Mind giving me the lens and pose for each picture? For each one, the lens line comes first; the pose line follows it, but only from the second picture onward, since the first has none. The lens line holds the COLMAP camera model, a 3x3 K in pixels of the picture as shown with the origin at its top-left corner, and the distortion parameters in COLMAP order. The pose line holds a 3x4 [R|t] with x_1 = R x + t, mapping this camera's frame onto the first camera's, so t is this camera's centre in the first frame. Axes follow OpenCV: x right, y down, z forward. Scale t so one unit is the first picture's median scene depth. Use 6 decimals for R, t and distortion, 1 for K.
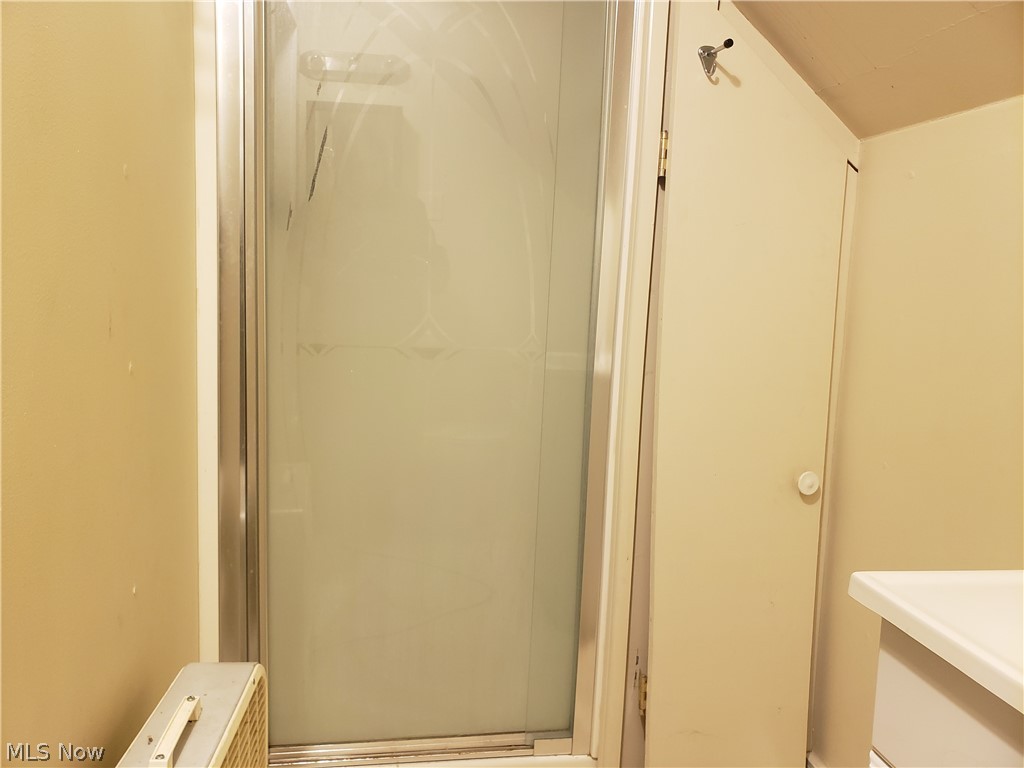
lens RADIAL K [[791.9, 0, 512.0], [0, 791.9, 384.0], [0, 0, 1]] dist [-0.001801, -0.000189]
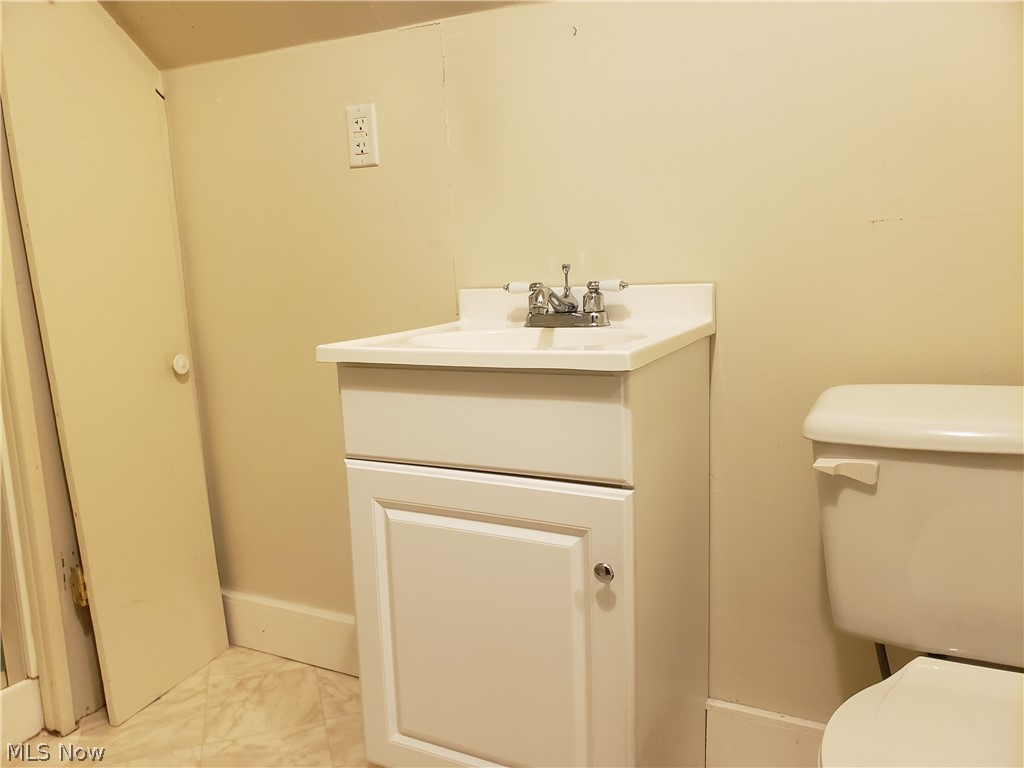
lens RADIAL K [[762.5, 0, 512.7], [0, 762.5, 364.0], [0, 0, 1]] dist [0.006341, 0.006360]
pose [[0.589294, -0.184101, 0.786663, -0.230259], [0.160269, 0.980979, 0.109518, 0.080015], [-0.791863, 0.061539, 0.607591, -0.081088]]
